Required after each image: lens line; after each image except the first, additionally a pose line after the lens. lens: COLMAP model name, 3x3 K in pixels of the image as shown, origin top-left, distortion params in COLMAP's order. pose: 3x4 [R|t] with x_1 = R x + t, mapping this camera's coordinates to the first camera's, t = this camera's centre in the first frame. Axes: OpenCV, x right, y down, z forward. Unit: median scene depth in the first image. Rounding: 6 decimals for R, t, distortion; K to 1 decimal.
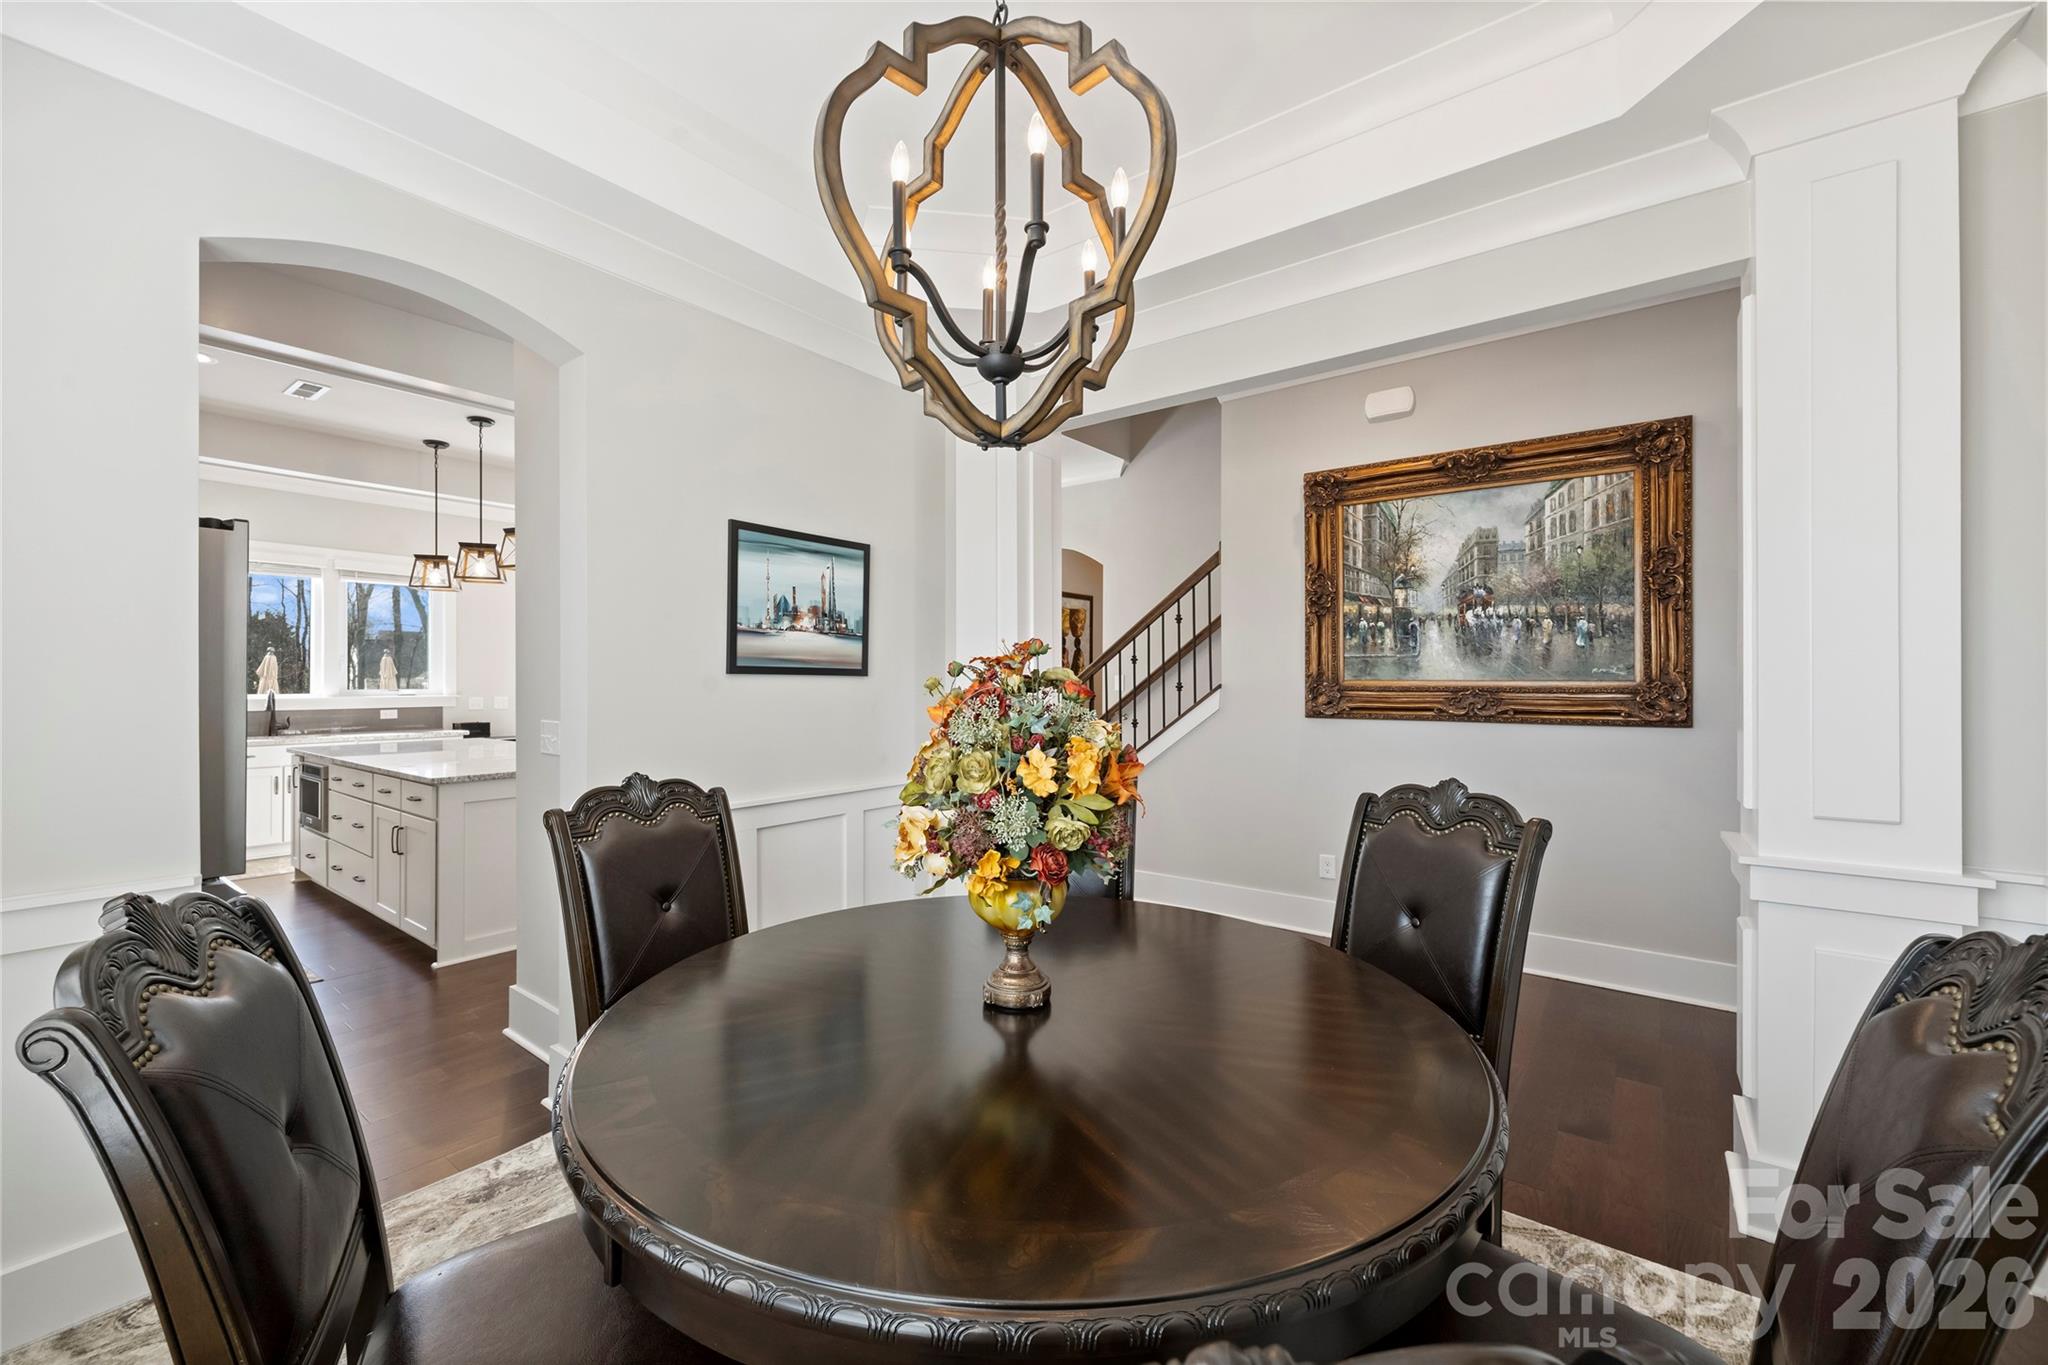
lens RADIAL K [[807.6, 0, 1022.7], [0, 807.6, 676.5], [0, 0, 1]] dist [-0.000065, 0.000008]
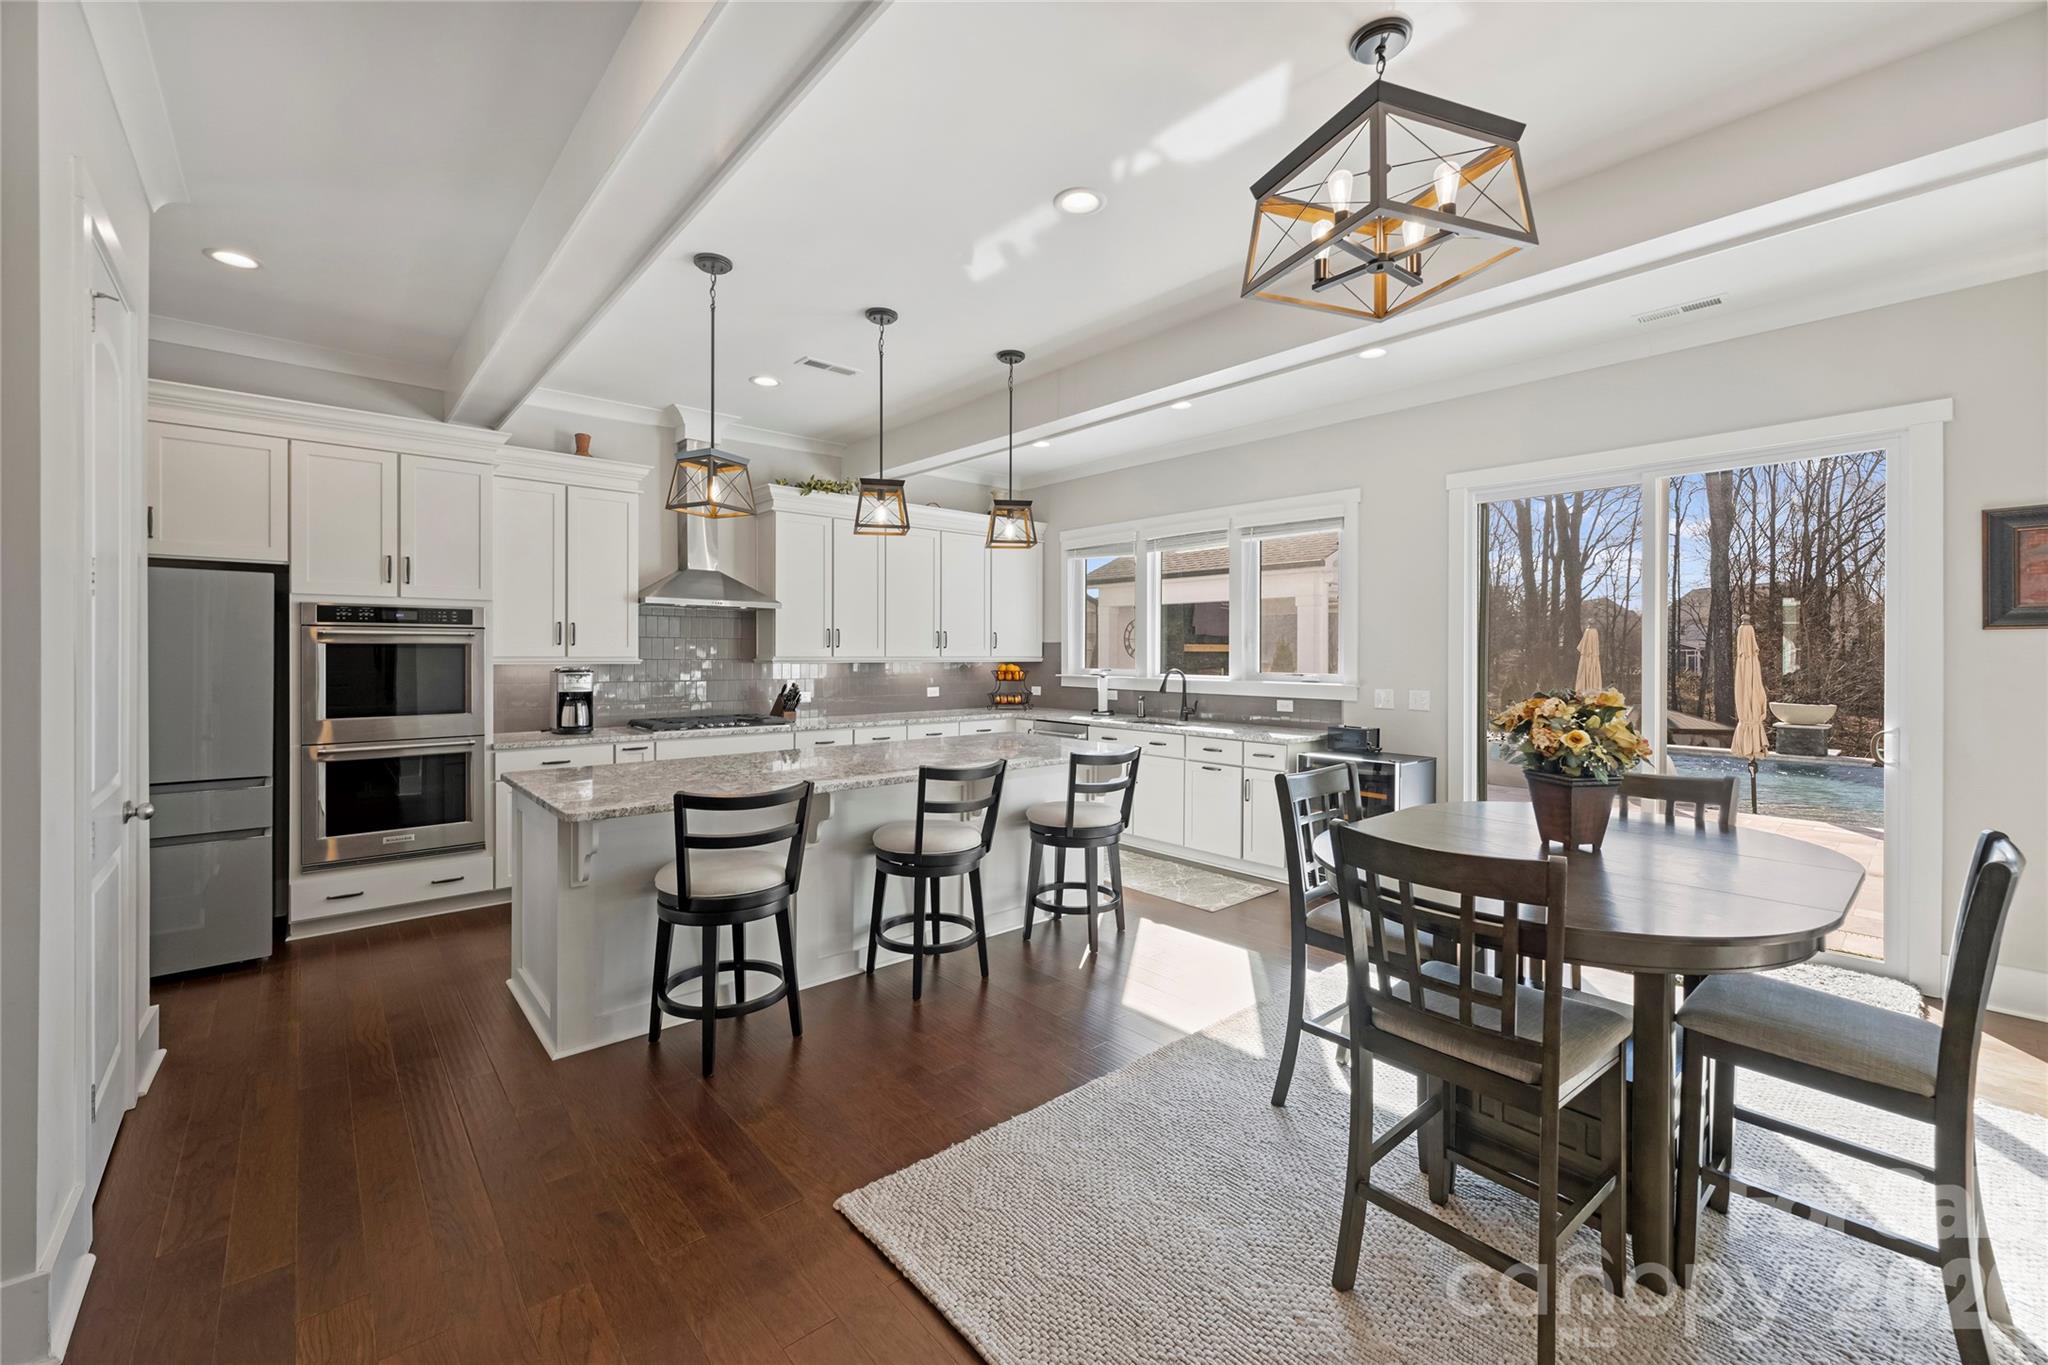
lens RADIAL K [[824.8, 0, 1019.2], [0, 824.8, 655.0], [0, 0, 1]] dist [-0.000748, -0.000336]
pose [[-0.206774, 0.008753, -0.978350, 0.081094], [-0.000441, 0.999959, 0.009040, -0.019703], [0.978389, 0.002300, -0.206761, 2.082253]]
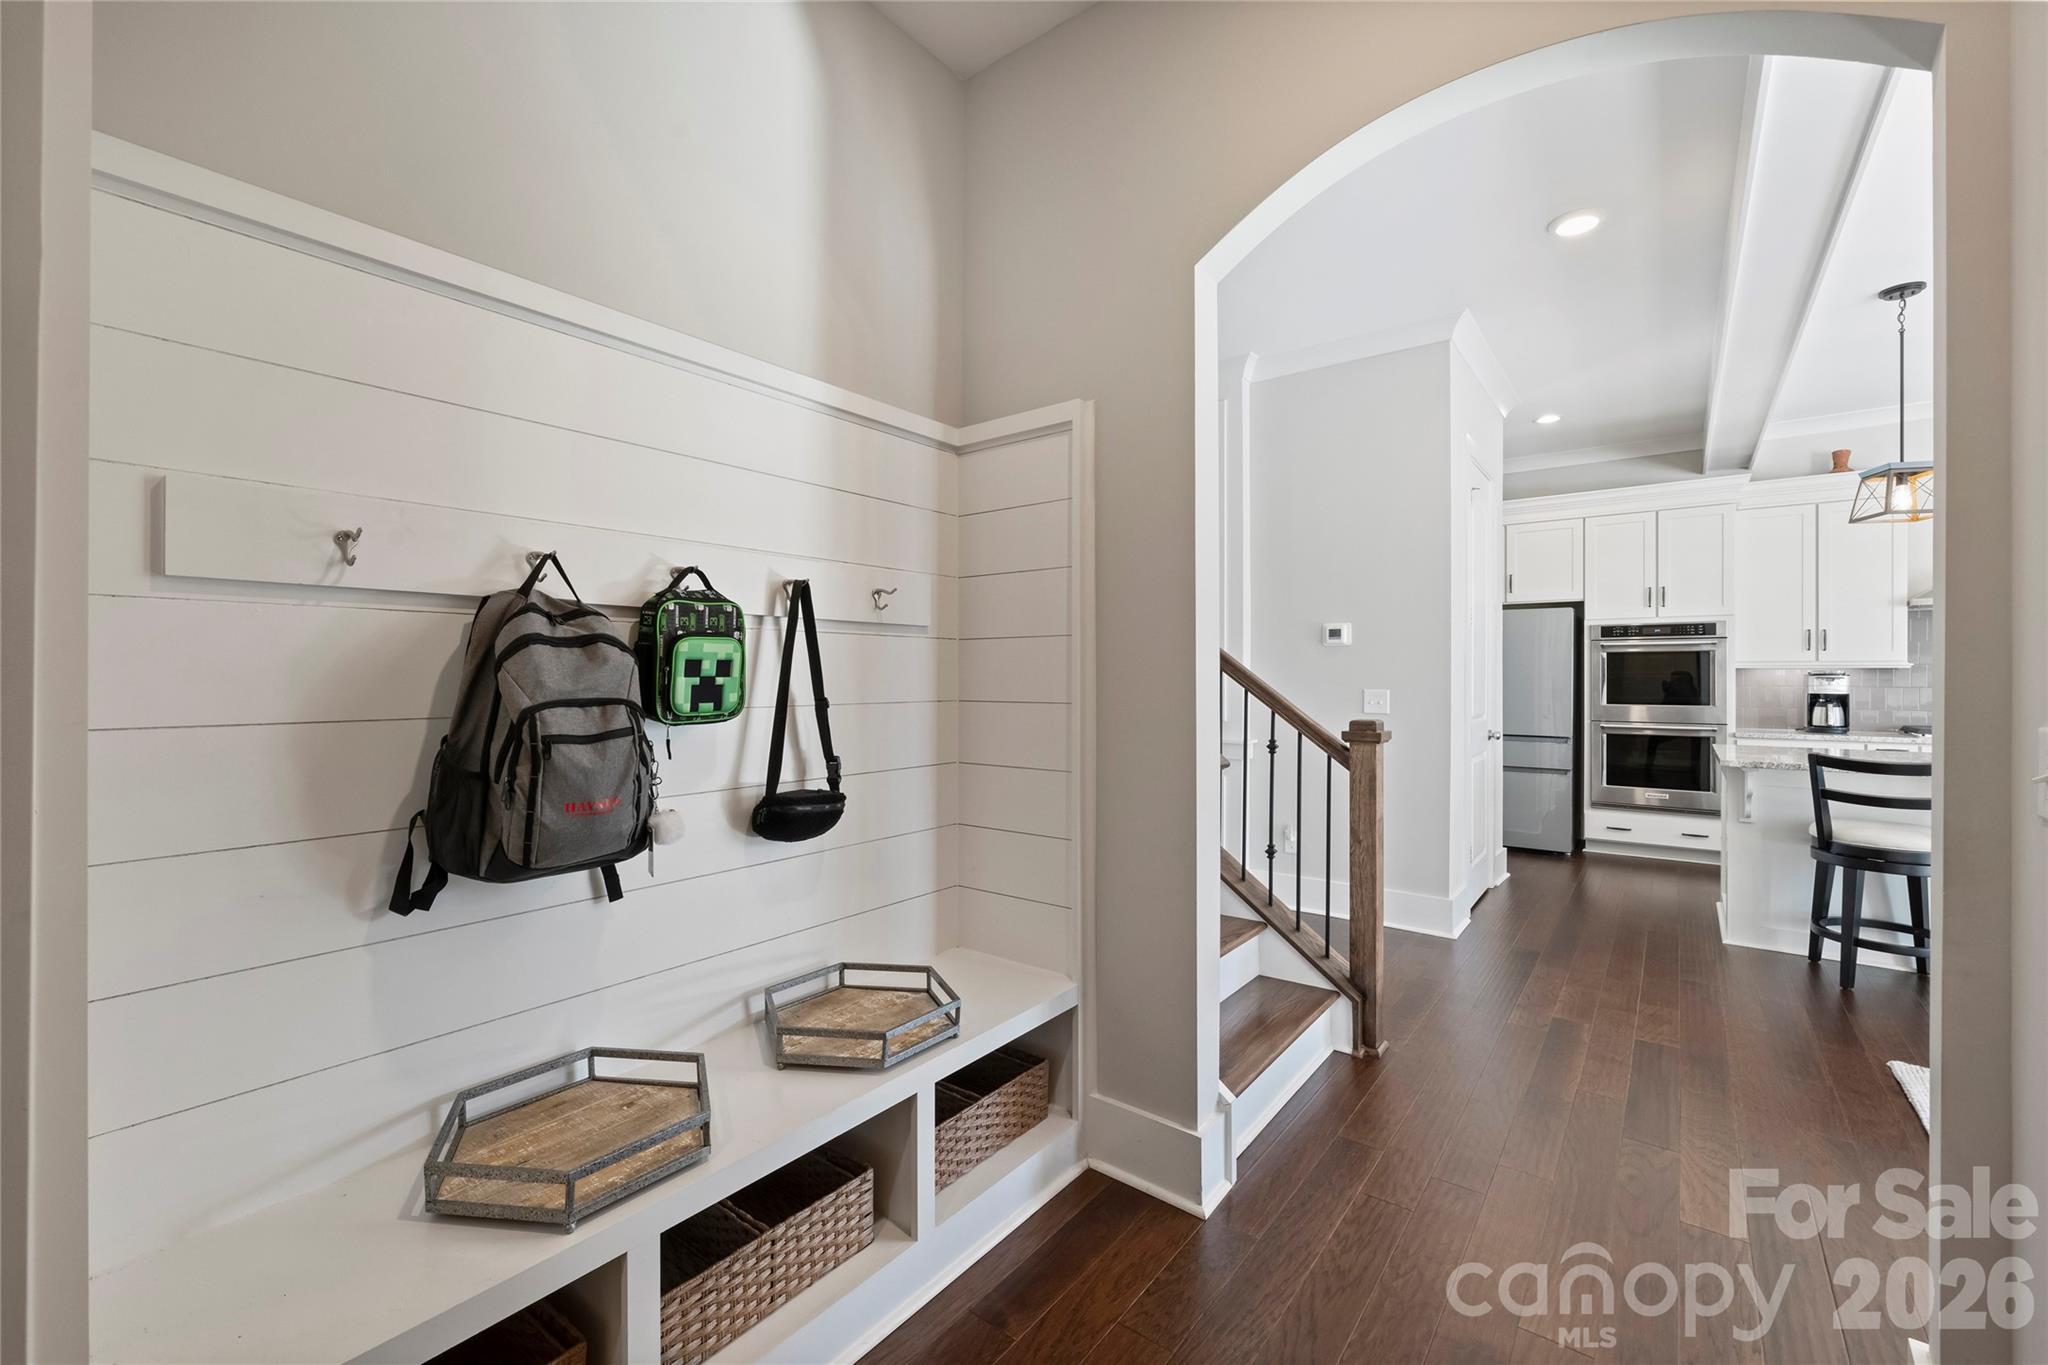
lens RADIAL K [[840.6, 0, 1015.8], [0, 840.6, 675.7], [0, 0, 1]] dist [0.000568, 0.000089]
pose [[-0.999805, 0.003848, 0.019353, 0.350426], [0.003797, 0.999989, -0.002675, 0.026553], [-0.019364, -0.002601, -0.999809, 2.688040]]
